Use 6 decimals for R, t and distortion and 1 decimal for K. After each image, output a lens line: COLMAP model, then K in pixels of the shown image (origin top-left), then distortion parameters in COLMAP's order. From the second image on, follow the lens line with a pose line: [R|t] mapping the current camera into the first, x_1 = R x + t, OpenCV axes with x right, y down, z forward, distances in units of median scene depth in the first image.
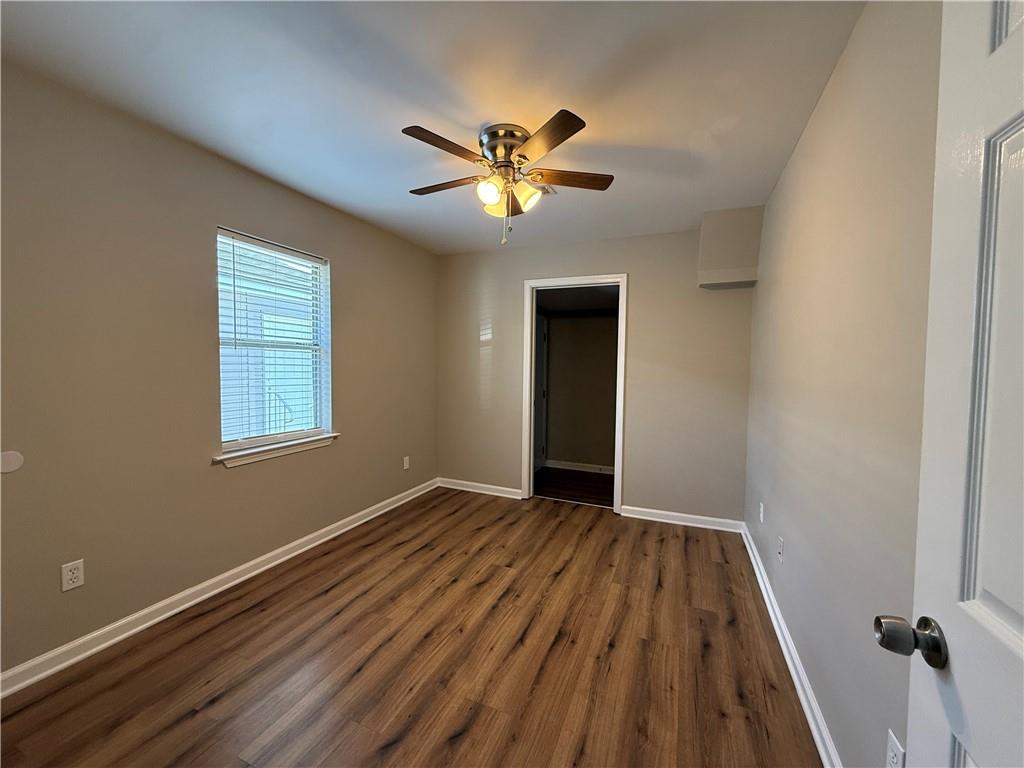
lens RADIAL K [[406.7, 0, 512.0], [0, 406.7, 384.0], [0, 0, 1]] dist [-0.000367, 0.000124]
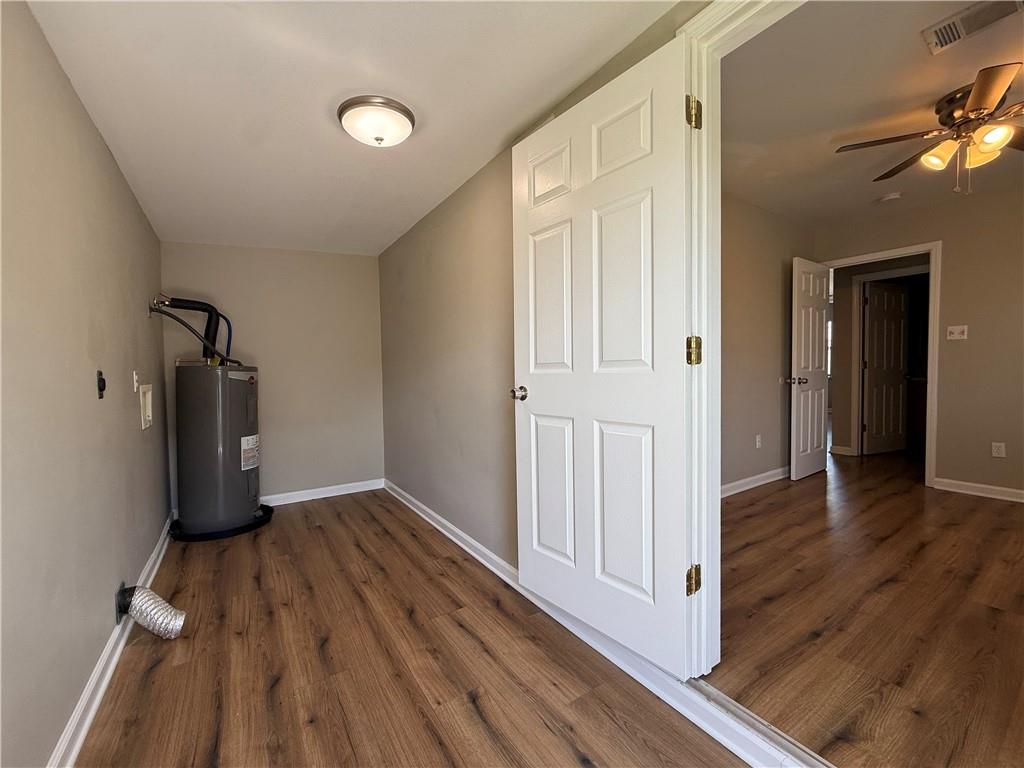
lens RADIAL K [[406.7, 0, 512.0], [0, 406.7, 384.0], [0, 0, 1]] dist [-0.000367, 0.000124]
pose [[-0.834643, -0.020834, 0.550398, 0.344176], [0.025582, 0.996740, 0.076523, 0.026068], [-0.550197, 0.077949, -0.831388, 2.333036]]
